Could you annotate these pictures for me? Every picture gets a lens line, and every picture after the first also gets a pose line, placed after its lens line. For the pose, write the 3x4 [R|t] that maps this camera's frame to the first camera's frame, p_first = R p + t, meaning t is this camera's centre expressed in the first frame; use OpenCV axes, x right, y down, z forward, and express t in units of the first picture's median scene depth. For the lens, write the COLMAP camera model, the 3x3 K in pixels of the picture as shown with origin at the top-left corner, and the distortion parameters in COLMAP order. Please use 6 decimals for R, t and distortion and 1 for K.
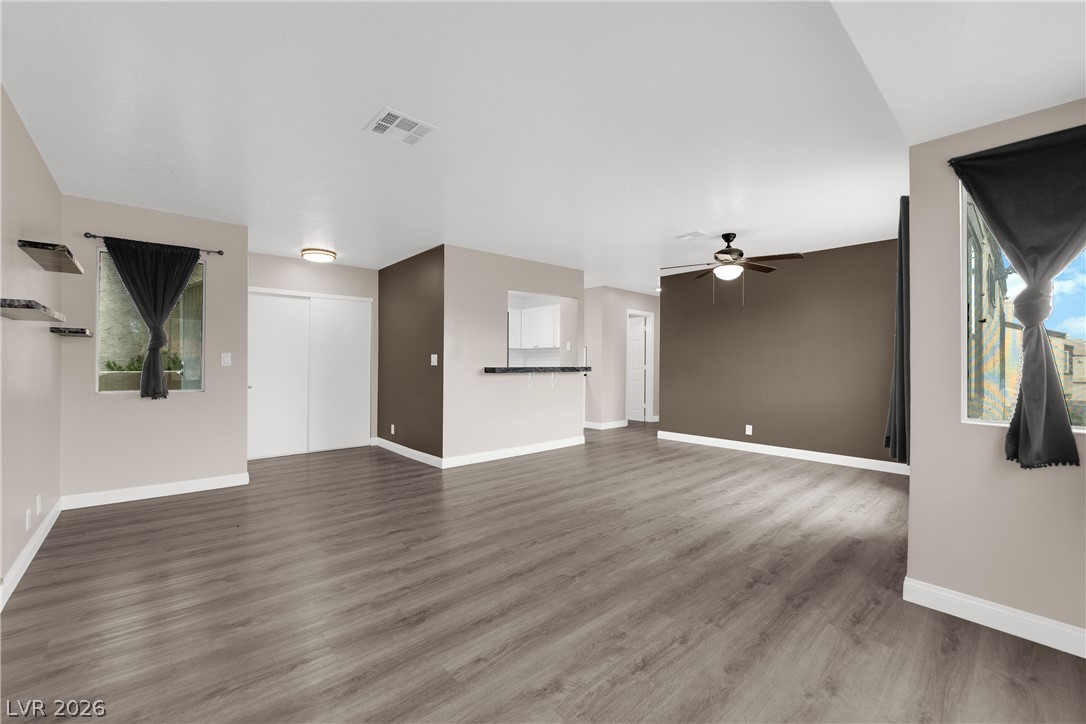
lens RADIAL K [[438.7, 0, 539.0], [0, 438.7, 363.6], [0, 0, 1]] dist [-0.005903, -0.005436]
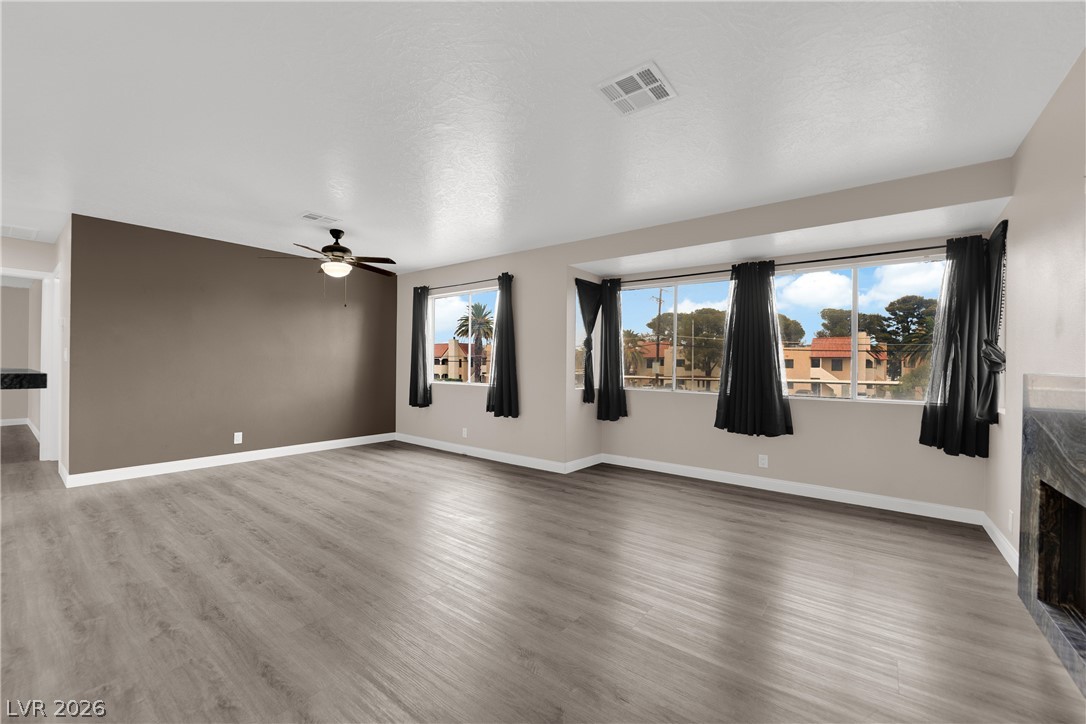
lens RADIAL K [[439.3, 0, 543.0], [0, 439.3, 362.0], [0, 0, 1]] dist [-0.018763, -0.000251]
pose [[-0.186095, -0.004841, 0.982520, -0.770745], [-0.007276, 0.999967, 0.003549, -0.010242], [-0.982505, -0.006488, -0.186124, 0.916228]]
